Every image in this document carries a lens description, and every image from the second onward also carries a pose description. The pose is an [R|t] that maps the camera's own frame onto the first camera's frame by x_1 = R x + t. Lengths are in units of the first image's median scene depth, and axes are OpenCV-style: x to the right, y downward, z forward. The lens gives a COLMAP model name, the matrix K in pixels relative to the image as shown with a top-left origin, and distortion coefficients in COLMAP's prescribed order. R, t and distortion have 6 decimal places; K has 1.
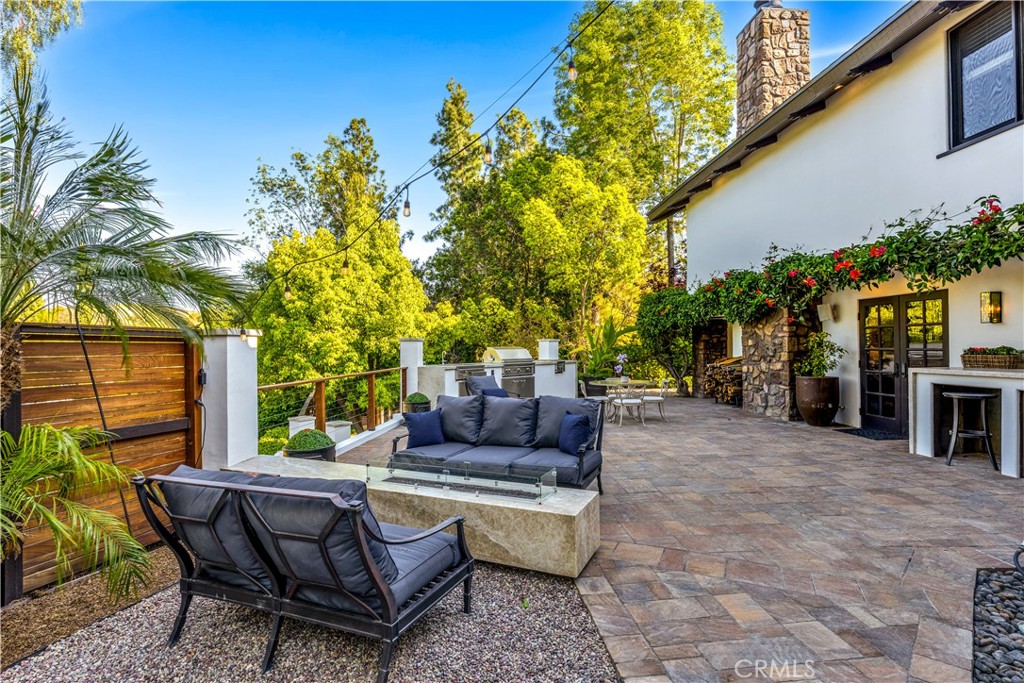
lens RADIAL K [[505.5, 0, 512.0], [0, 505.5, 341.5], [0, 0, 1]] dist [0.002847, 0.001056]
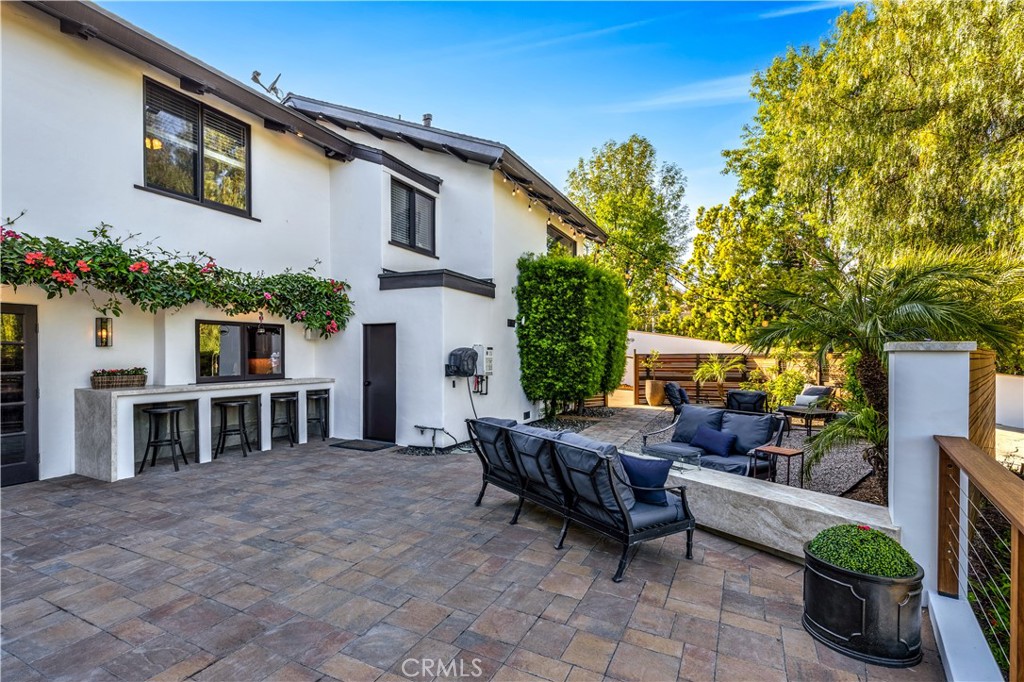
lens RADIAL K [[468.3, 0, 512.5], [0, 468.3, 359.0], [0, 0, 1]] dist [0.000954, 0.000057]
pose [[-0.862460, -0.000868, 0.506125, -0.229597], [-0.001400, 0.999999, -0.000670, -0.007172], [-0.506124, -0.001287, -0.862460, 1.045812]]
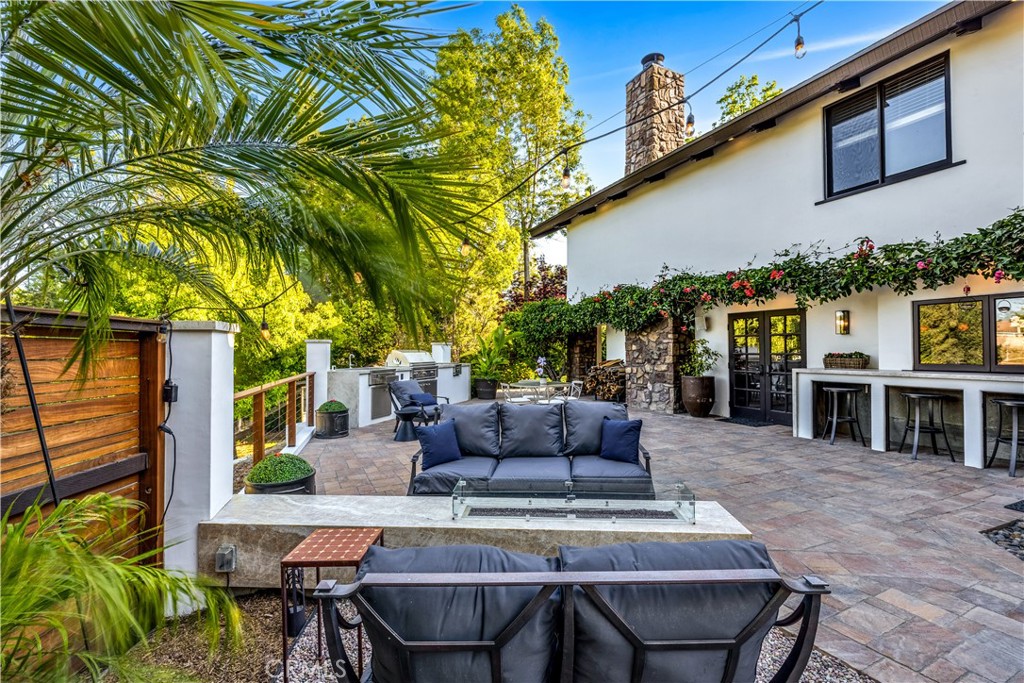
lens RADIAL K [[459.9, 0, 512.0], [0, 459.9, 341.5], [0, 0, 1]] dist [0.007471, 0.000119]
pose [[0.934608, 0.012640, 0.355455, -0.210899], [-0.009278, 0.999895, -0.011163, 0.003105], [-0.355559, 0.007135, 0.934627, 0.133307]]
